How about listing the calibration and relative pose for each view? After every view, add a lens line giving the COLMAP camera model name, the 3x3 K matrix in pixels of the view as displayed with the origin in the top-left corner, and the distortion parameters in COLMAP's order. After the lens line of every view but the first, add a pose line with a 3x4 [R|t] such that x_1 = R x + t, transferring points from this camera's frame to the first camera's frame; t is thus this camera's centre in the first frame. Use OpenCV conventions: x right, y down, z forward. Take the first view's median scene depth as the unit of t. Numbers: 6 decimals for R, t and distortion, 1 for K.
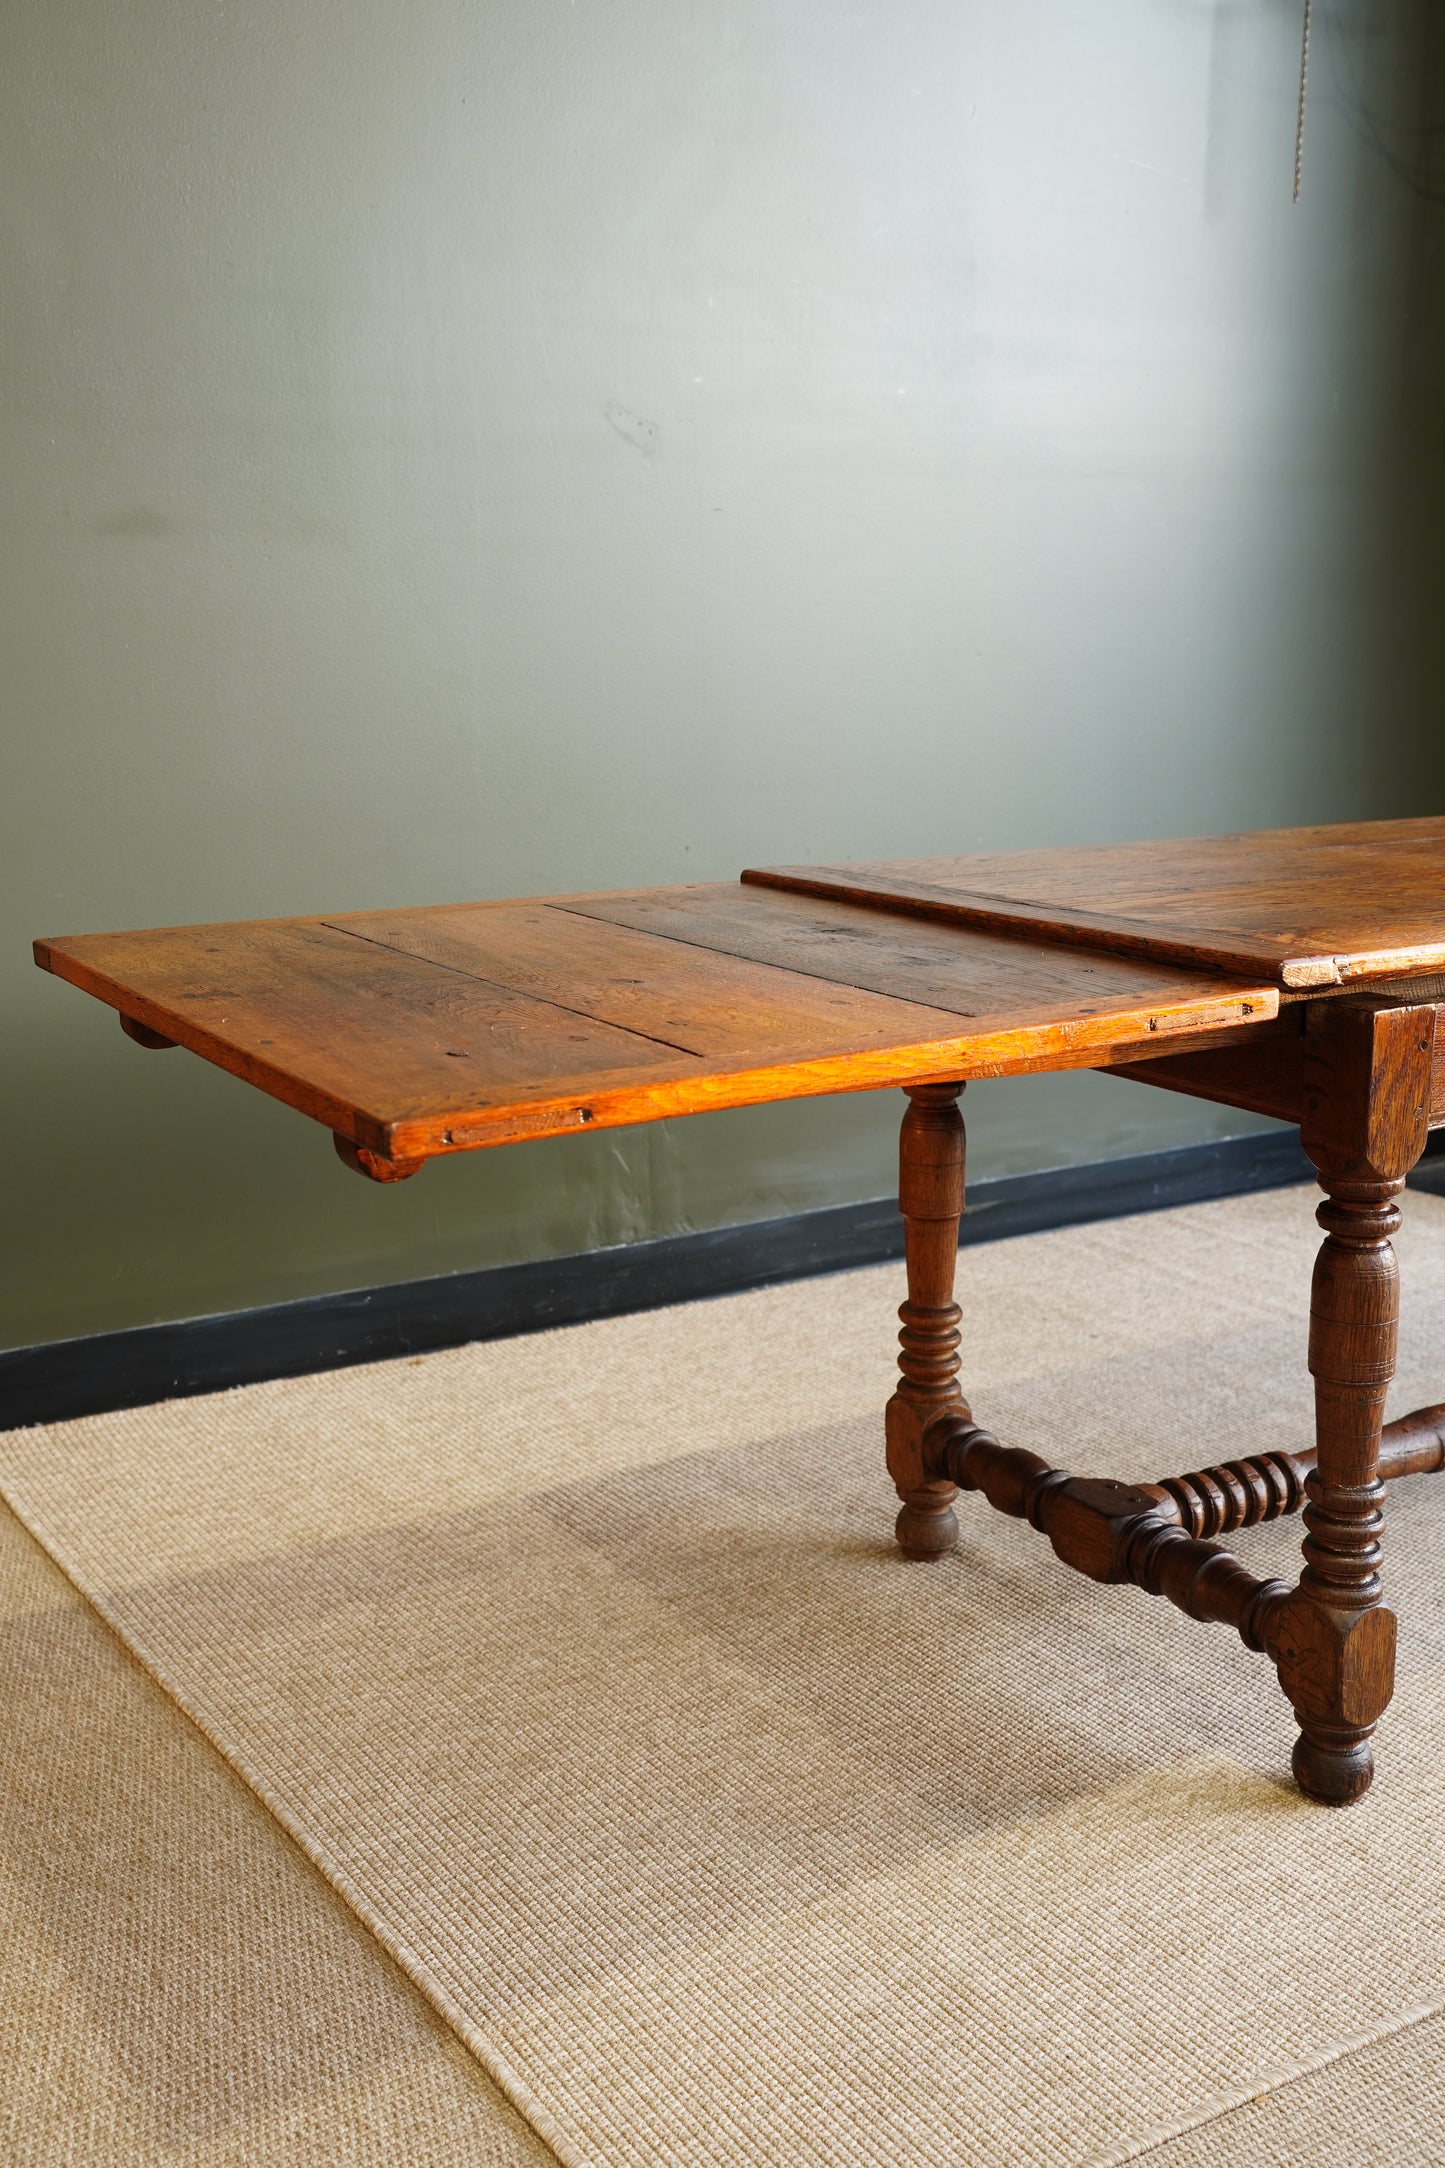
lens RADIAL K [[2198.8, 0, 710.4], [0, 2198.8, 1090.6], [0, 0, 1]] dist [0.061155, 0.000000]
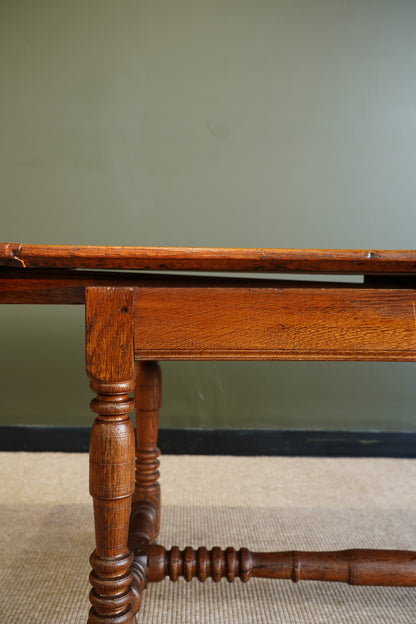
lens RADIAL K [[632.9, 0, 208.1], [0, 632.9, 317.1], [0, 0, 1]] dist [0.061155, 0.000000]
pose [[0.858661, 0.060041, -0.509014, 0.593406], [-0.131671, 0.985625, -0.105857, 0.028815], [0.495342, 0.157918, 0.854224, 0.544561]]
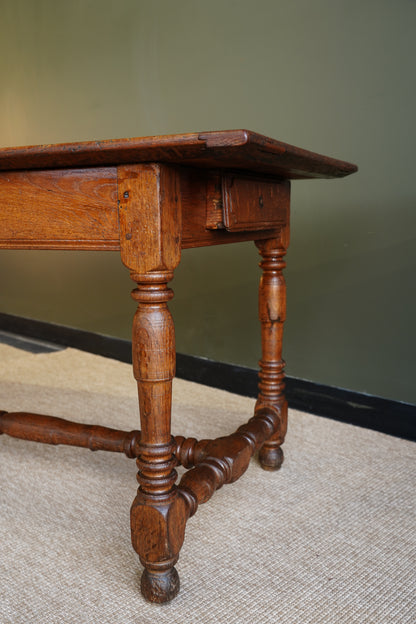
lens RADIAL K [[602.4, 0, 209.0], [0, 602.4, 312.4], [0, 0, 1]] dist [-0.005527, 0.000000]
pose [[0.565097, 0.129985, -0.814720, 1.333647], [-0.162633, 0.985685, 0.044459, -0.049800], [0.808836, 0.107377, 0.578147, 1.066722]]
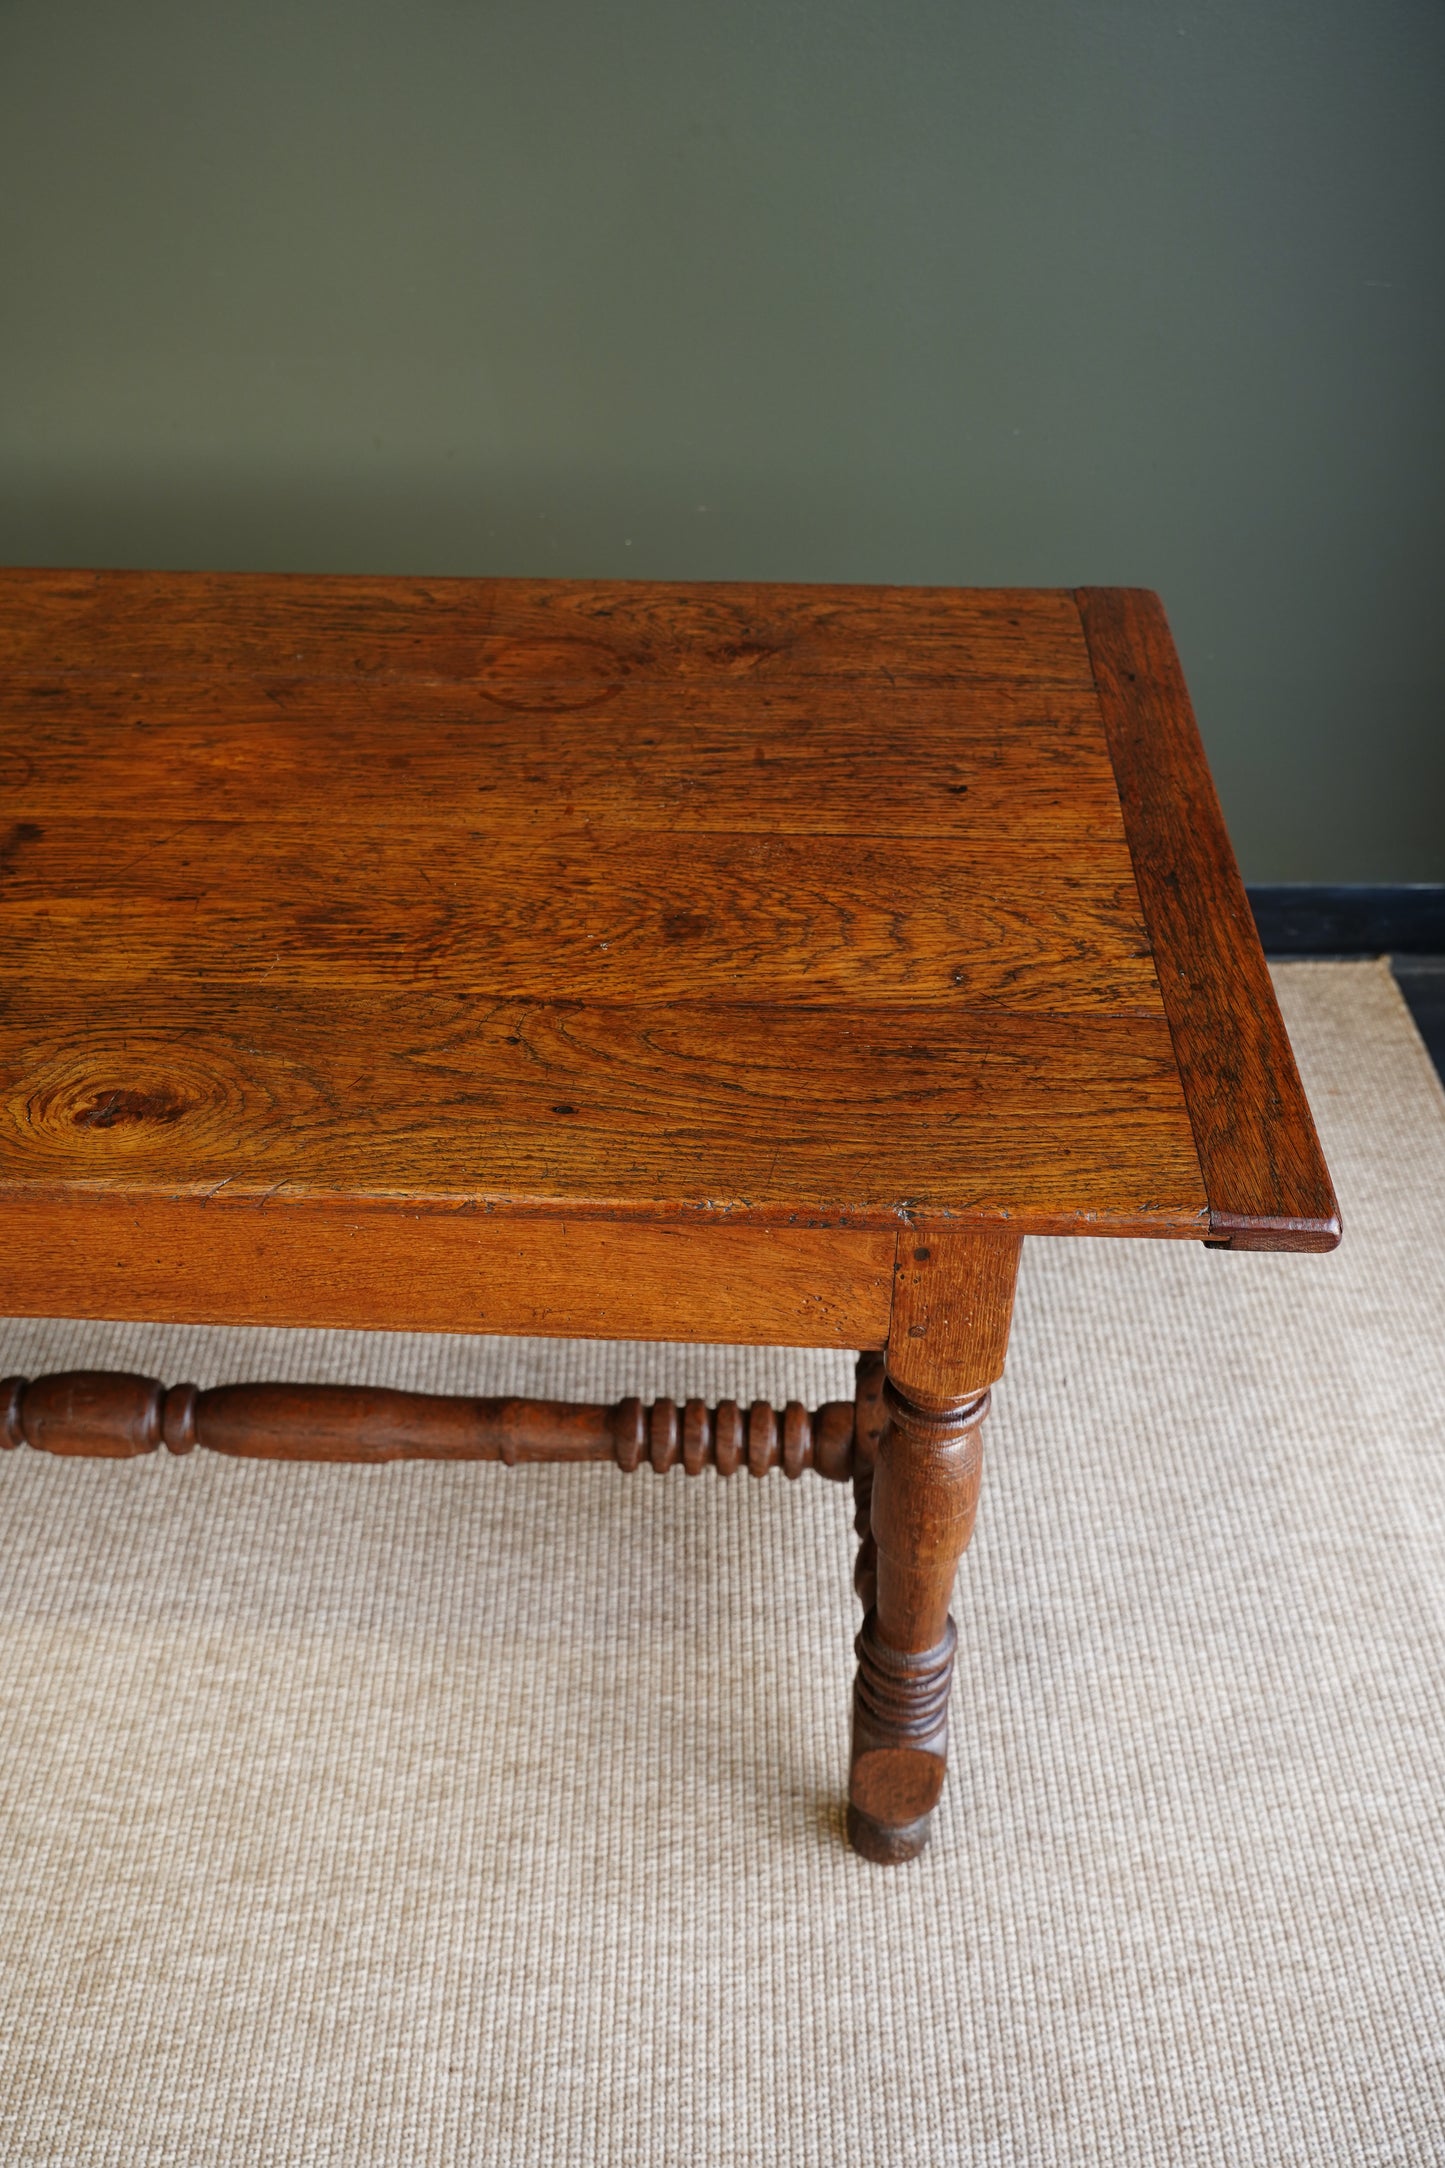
lens RADIAL K [[1975.2, 0, 714.2], [0, 1975.2, 1078.9], [0, 0, 1]] dist [-0.008621, 0.000000]
pose [[0.828019, 0.362278, -0.427948, 1.077685], [-0.124345, 0.862879, 0.489876, -0.431186], [0.546738, -0.352414, 0.759527, 0.821422]]
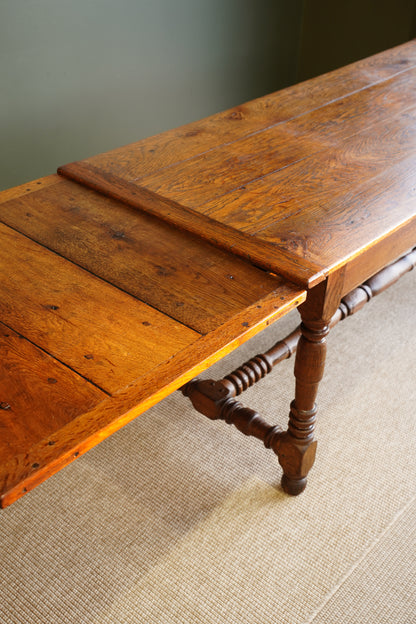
lens RADIAL K [[754.7, 0, 199.7], [0, 754.7, 315.2], [0, 0, 1]] dist [0.164299, 0.000000]
pose [[0.957404, -0.126915, 0.259367, -0.084941], [0.022819, 0.928675, 0.370193, -0.297326], [-0.287850, -0.348505, 0.892012, 0.186493]]
